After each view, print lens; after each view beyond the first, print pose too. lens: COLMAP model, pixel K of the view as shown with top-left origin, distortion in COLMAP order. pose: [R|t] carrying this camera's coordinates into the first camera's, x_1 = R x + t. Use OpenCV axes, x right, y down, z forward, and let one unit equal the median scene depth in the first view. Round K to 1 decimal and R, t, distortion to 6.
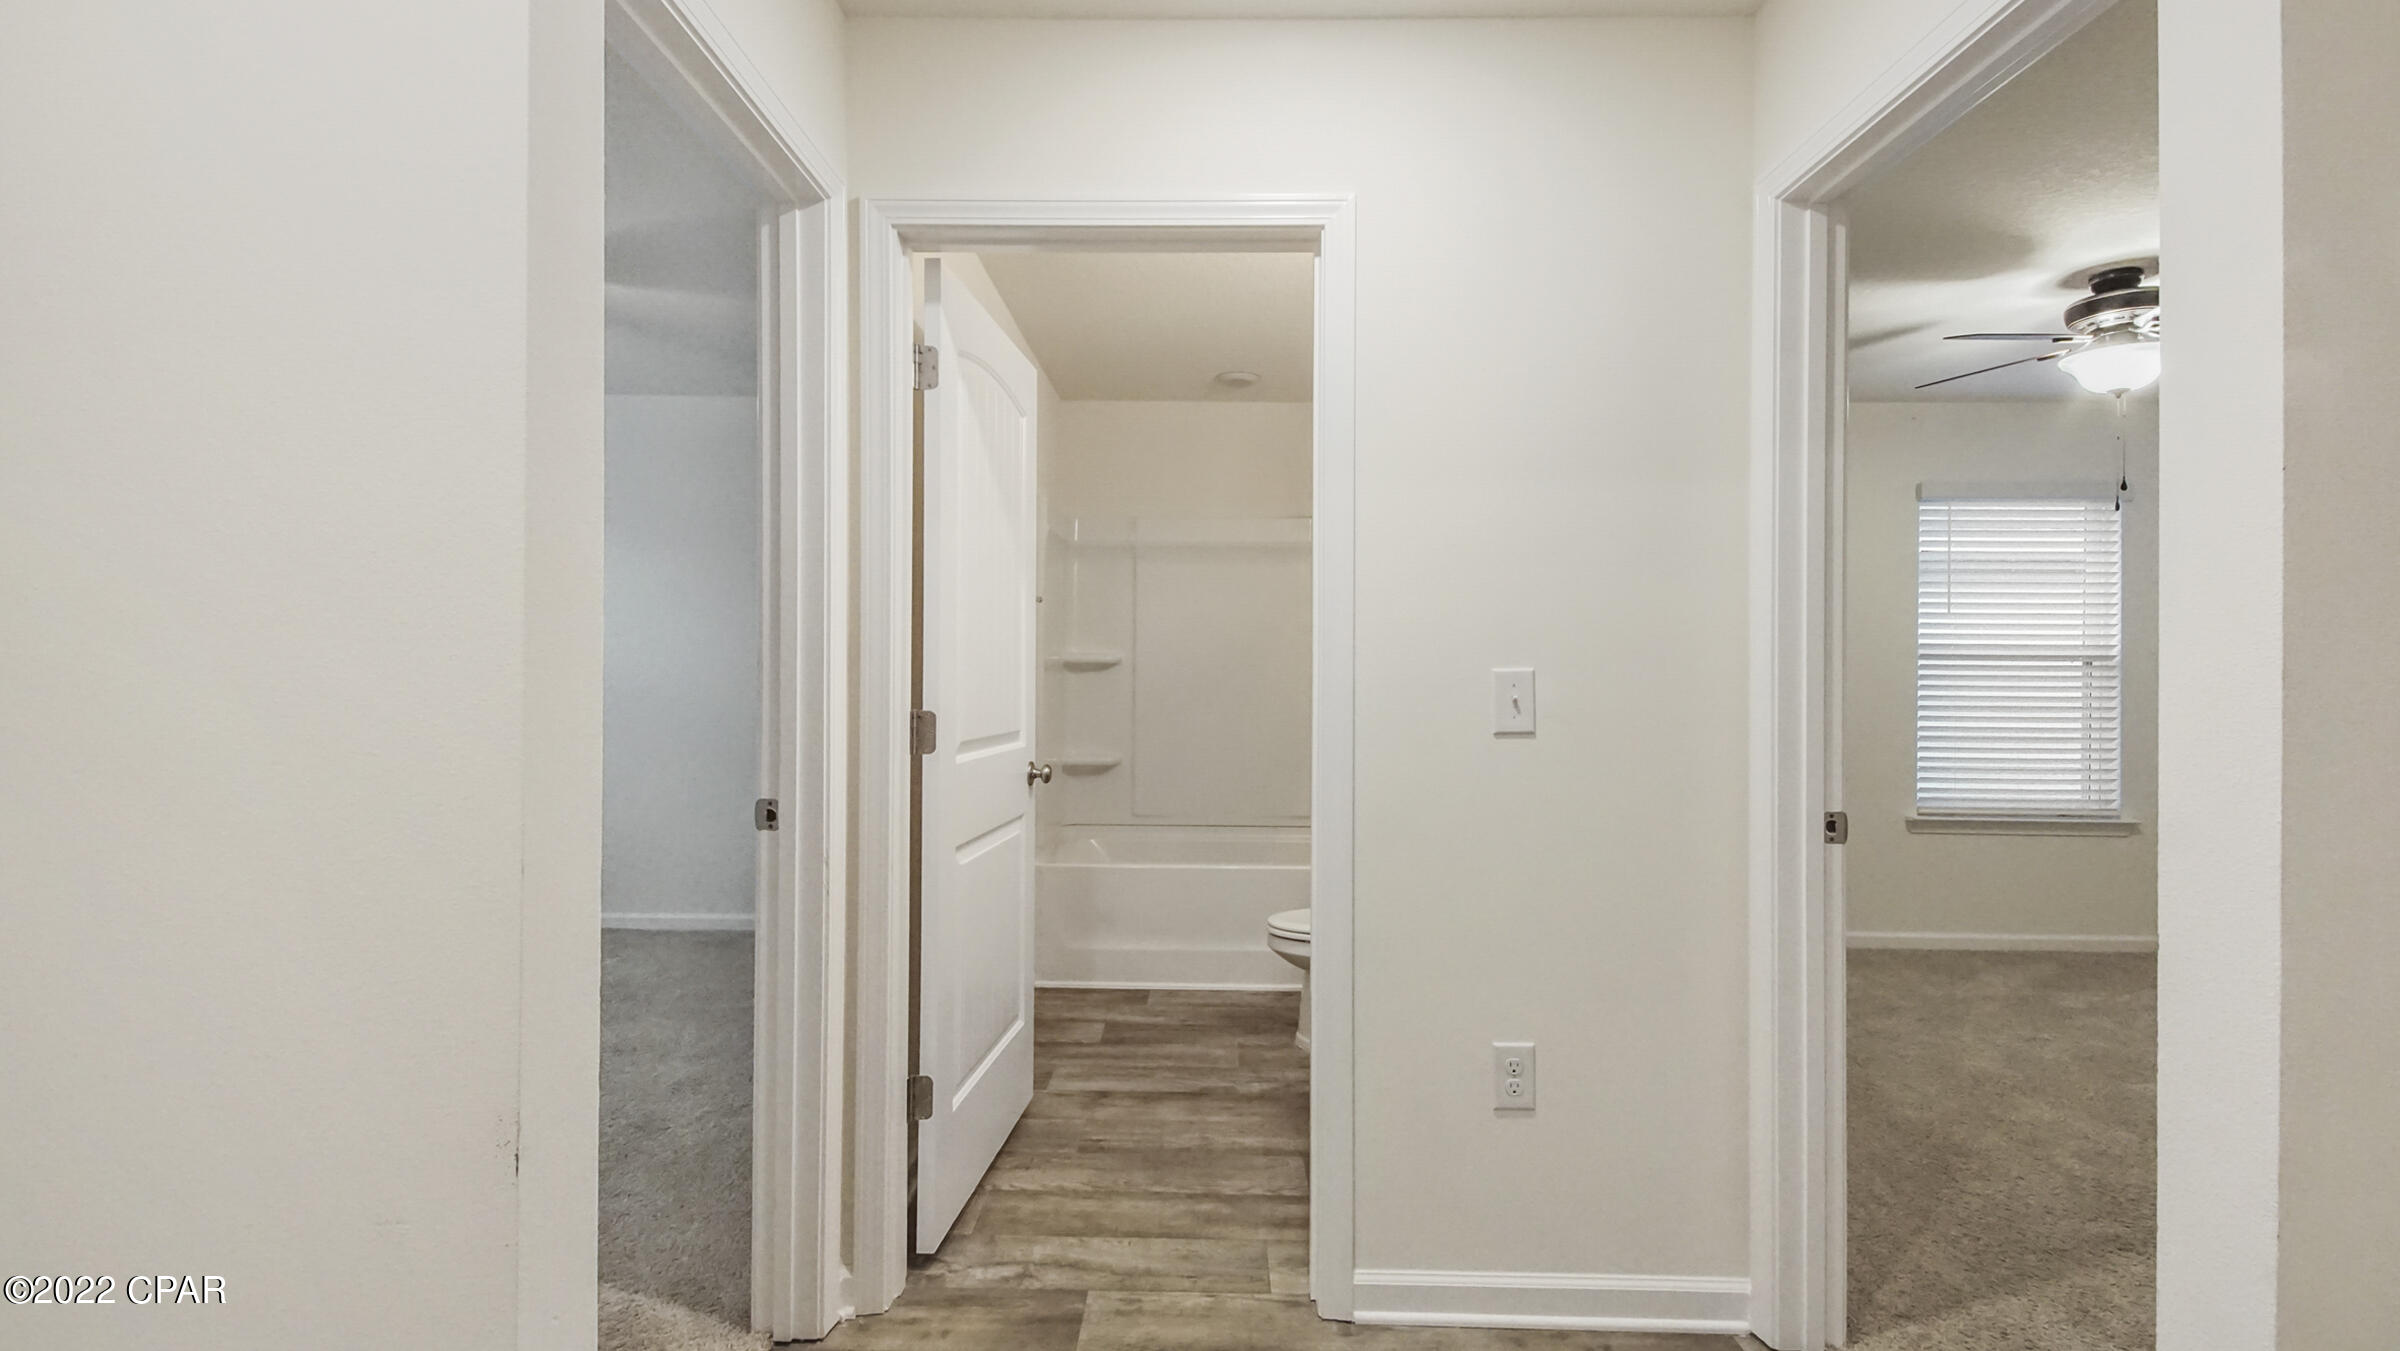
lens RADIAL K [[1081.3, 0, 1197.7], [0, 1081.3, 653.2], [0, 0, 1]] dist [-0.000041, -0.000046]
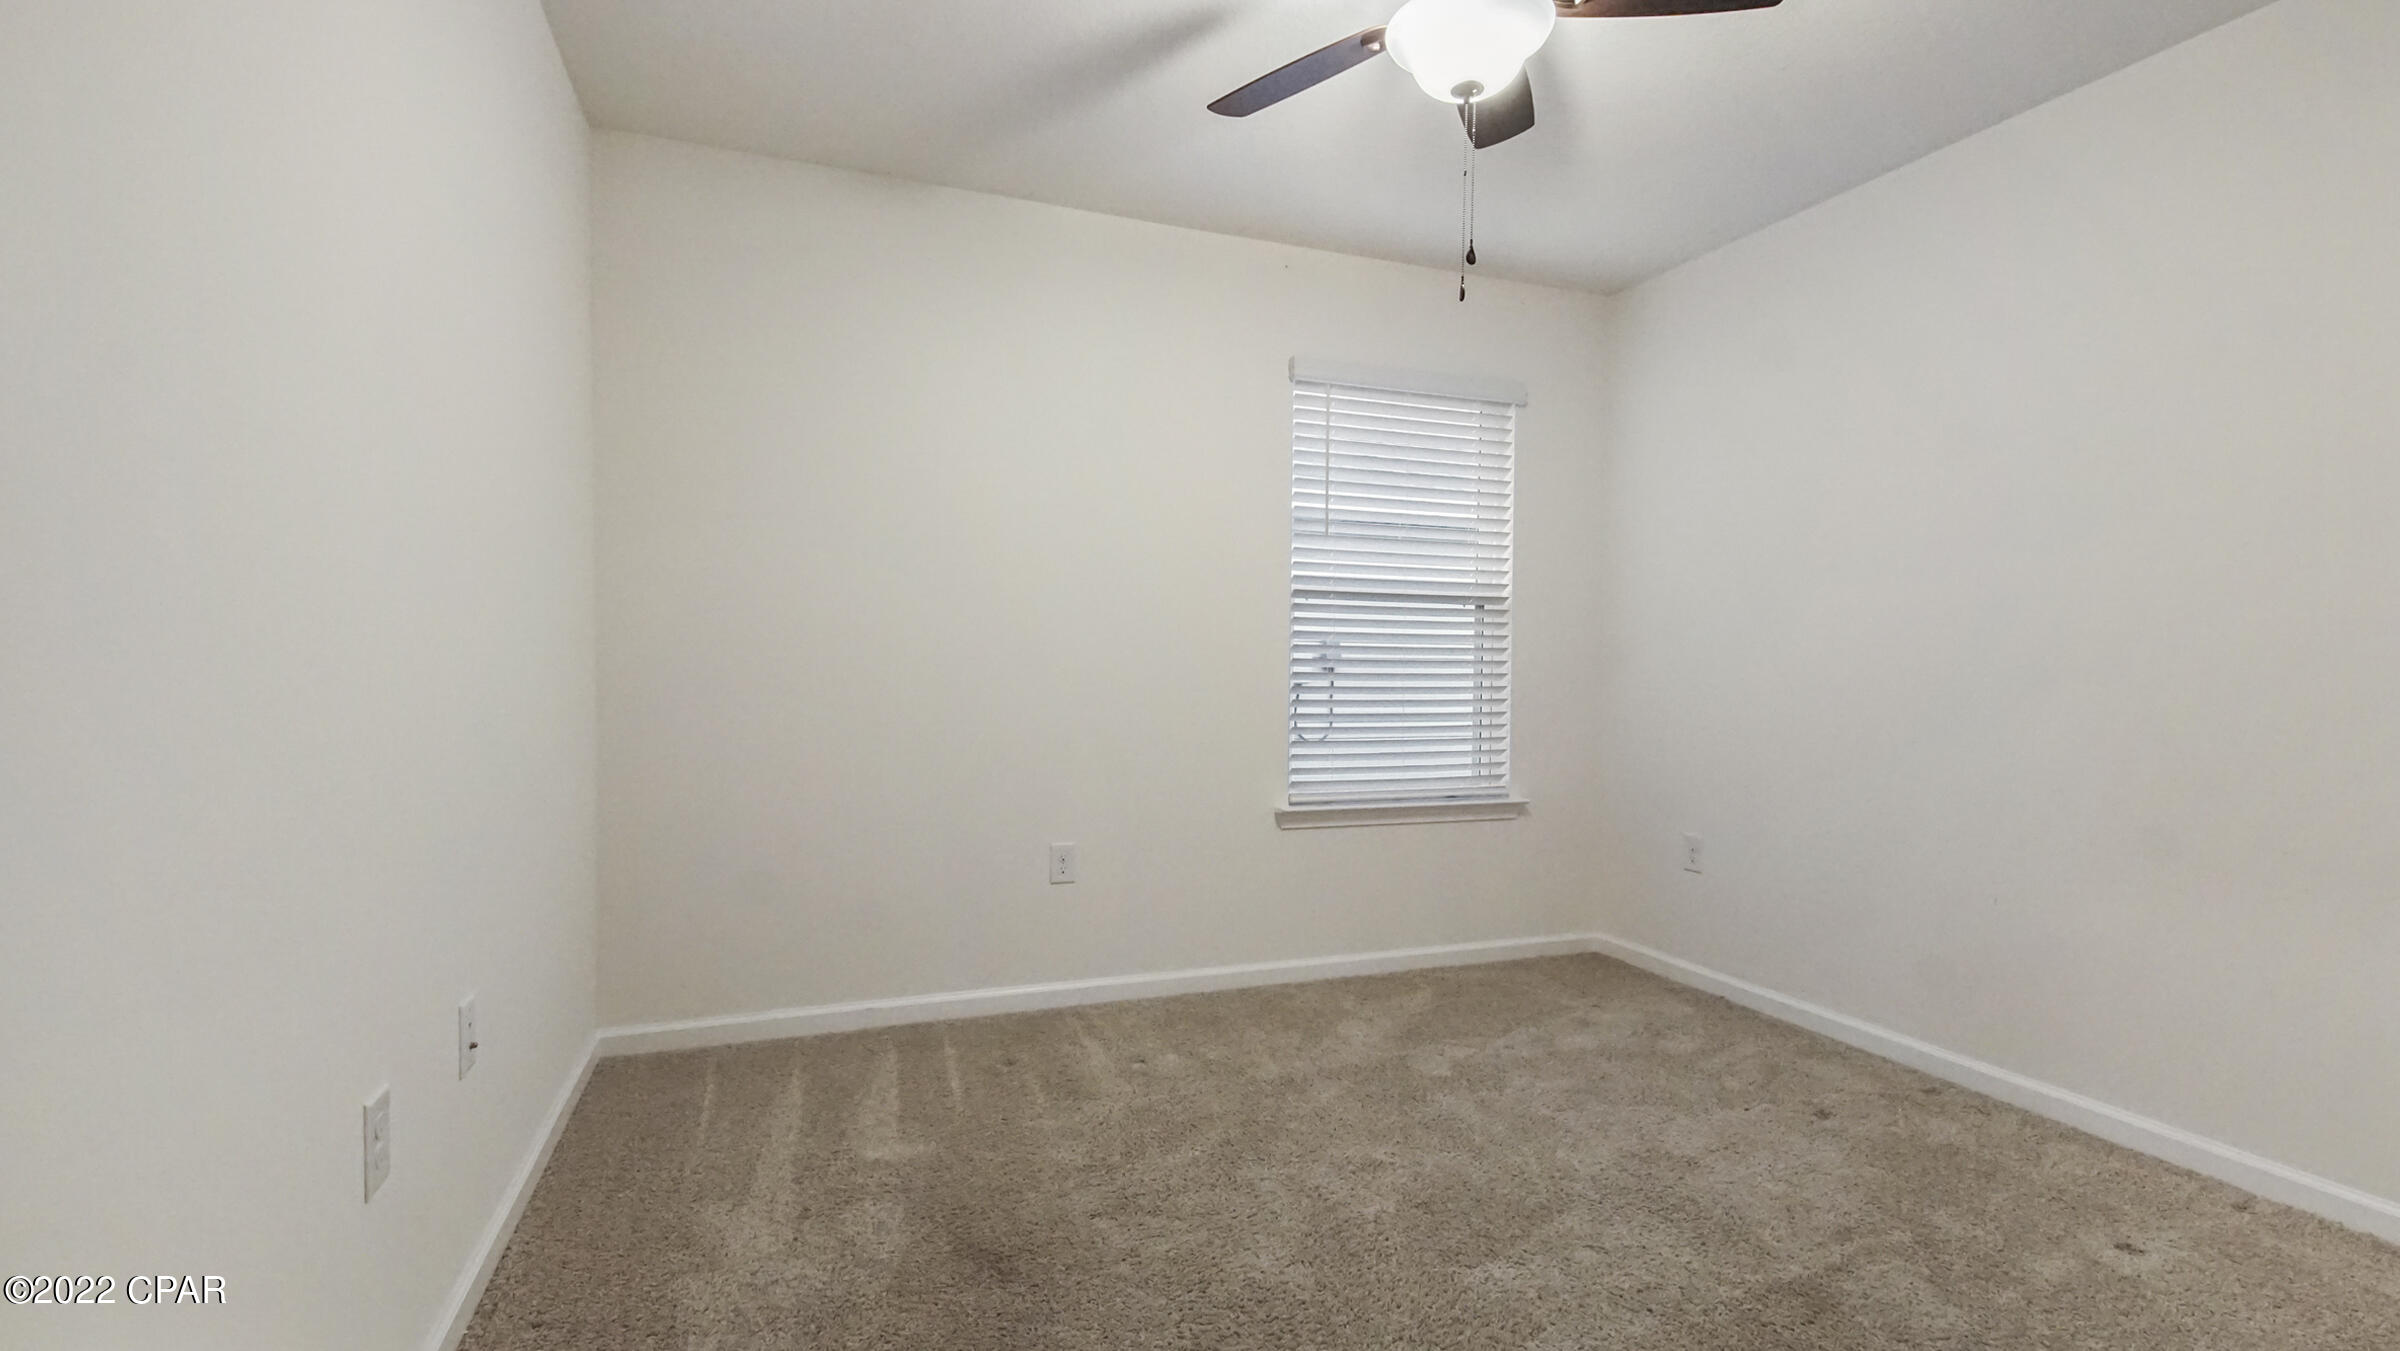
lens RADIAL K [[1081.3, 0, 1197.7], [0, 1081.3, 653.2], [0, 0, 1]] dist [-0.000041, -0.000046]
pose [[0.926633, 0.003564, 0.375949, 0.328273], [-0.009090, 0.999875, 0.012926, 0.035754], [-0.375856, -0.015395, 0.926550, 0.334248]]
